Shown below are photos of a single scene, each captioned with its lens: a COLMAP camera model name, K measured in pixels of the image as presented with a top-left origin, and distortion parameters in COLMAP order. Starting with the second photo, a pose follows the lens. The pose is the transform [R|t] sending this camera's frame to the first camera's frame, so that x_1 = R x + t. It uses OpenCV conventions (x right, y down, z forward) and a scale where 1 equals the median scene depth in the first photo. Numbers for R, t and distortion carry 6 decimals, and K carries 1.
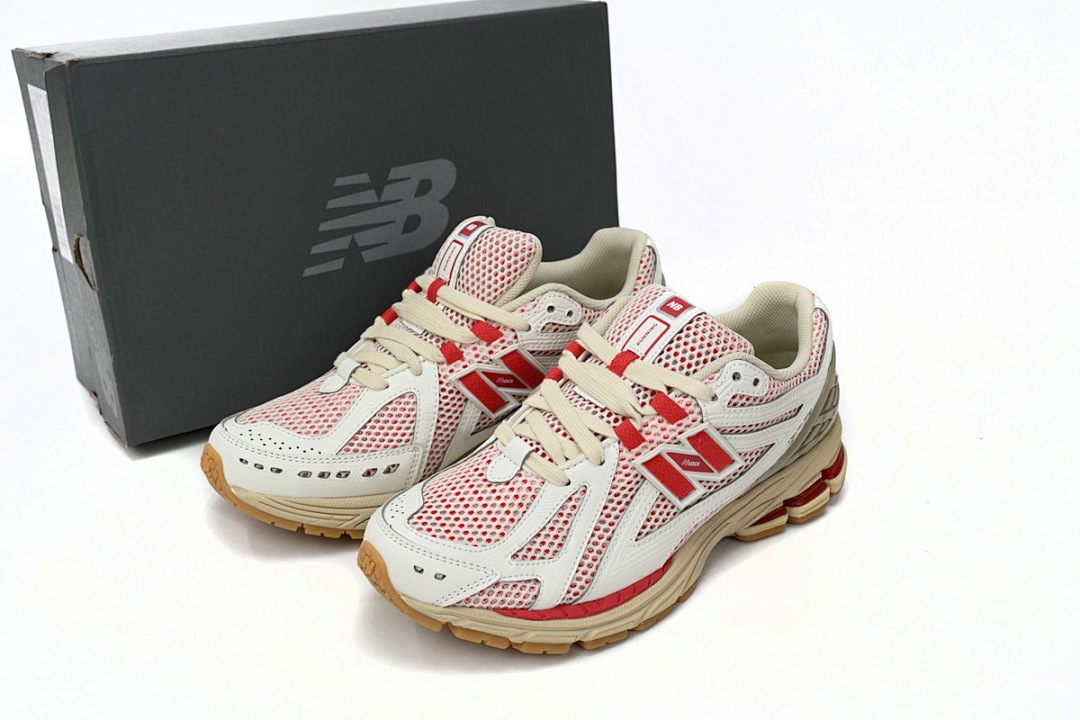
lens RADIAL K [[1312.0, 0, 539.5], [0, 1312.0, 348.9], [0, 0, 1]] dist [0.072203, 0.000000]
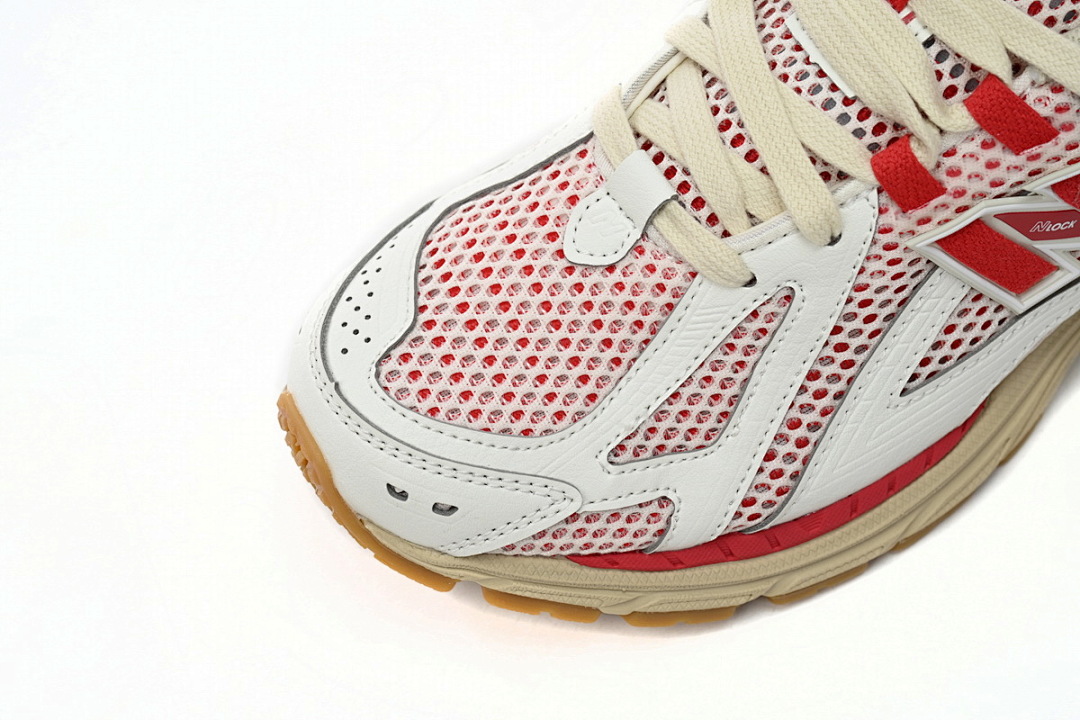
lens RADIAL K [[2161.9, 0, 539.9], [0, 2161.9, 351.8], [0, 0, 1]] dist [-0.022531, 0.000000]
pose [[0.989860, 0.065497, -0.126049, 0.043620], [0.008653, 0.857906, 0.513734, -0.237459], [0.141786, -0.509615, 0.848639, 0.380145]]
